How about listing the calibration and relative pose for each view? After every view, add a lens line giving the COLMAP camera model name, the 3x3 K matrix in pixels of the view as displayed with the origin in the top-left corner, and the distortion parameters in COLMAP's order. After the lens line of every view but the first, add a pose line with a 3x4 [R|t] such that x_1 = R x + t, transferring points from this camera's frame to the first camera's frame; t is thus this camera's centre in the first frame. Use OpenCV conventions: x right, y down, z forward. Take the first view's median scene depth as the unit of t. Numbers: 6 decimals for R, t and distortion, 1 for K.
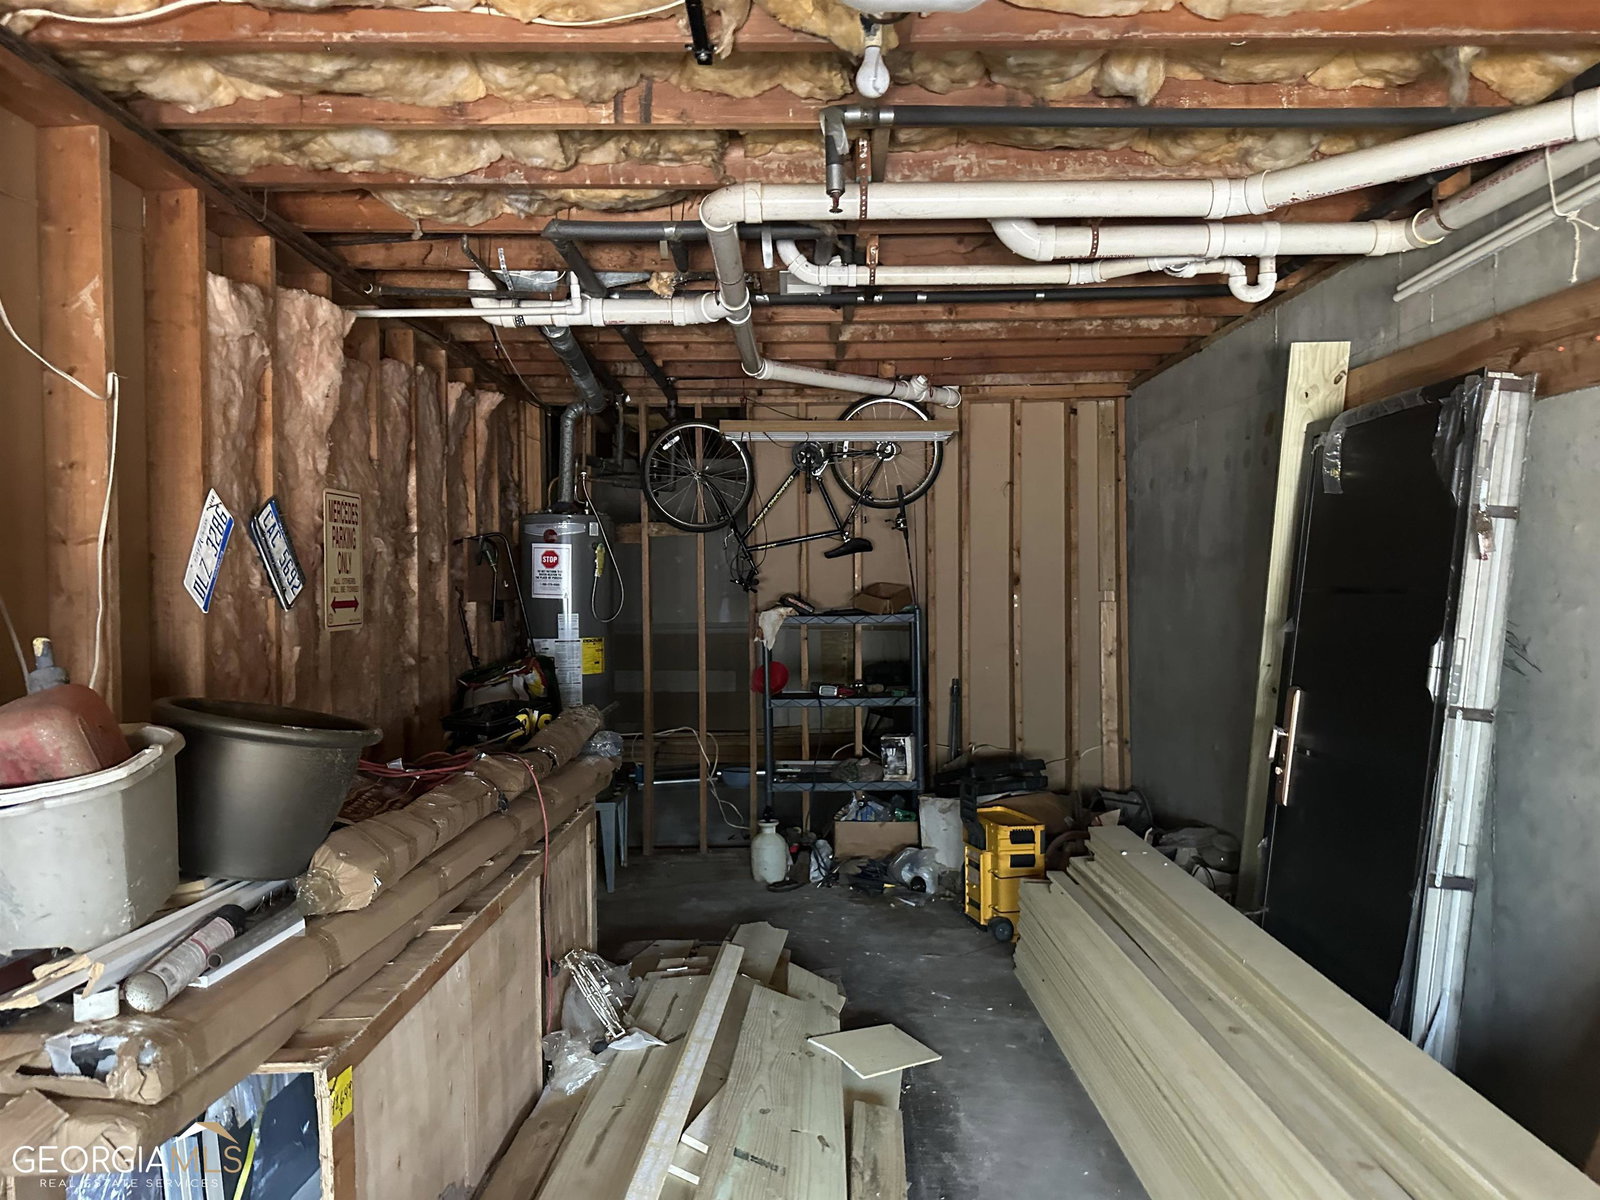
lens RADIAL K [[1121.8, 0, 802.7], [0, 1121.8, 751.2], [0, 0, 1]] dist [0.024932, -0.043350]
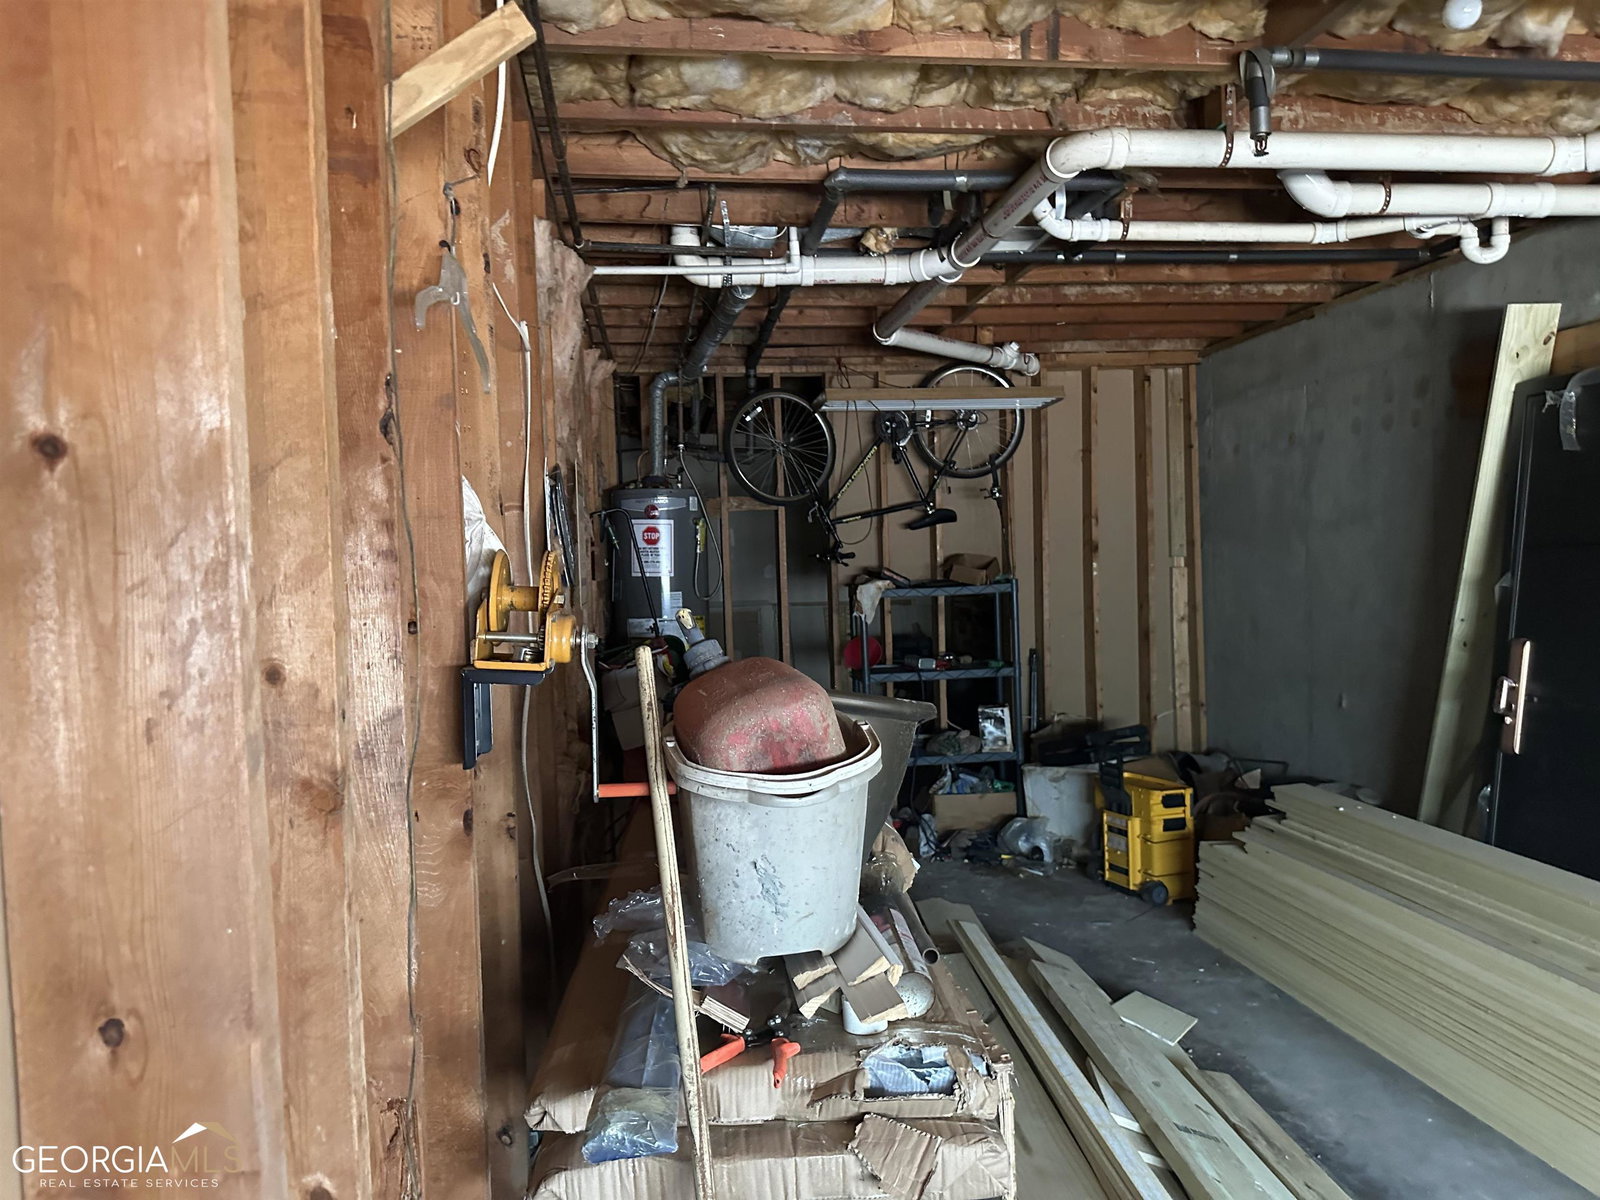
lens RADIAL K [[1120.4, 0, 799.0], [0, 1120.4, 759.0], [0, 0, 1]] dist [-0.009398, -0.009307]
pose [[0.993370, -0.043216, 0.106525, -0.243685], [0.040646, 0.998831, 0.026174, -0.000788], [-0.107532, -0.021671, 0.993965, 0.038733]]
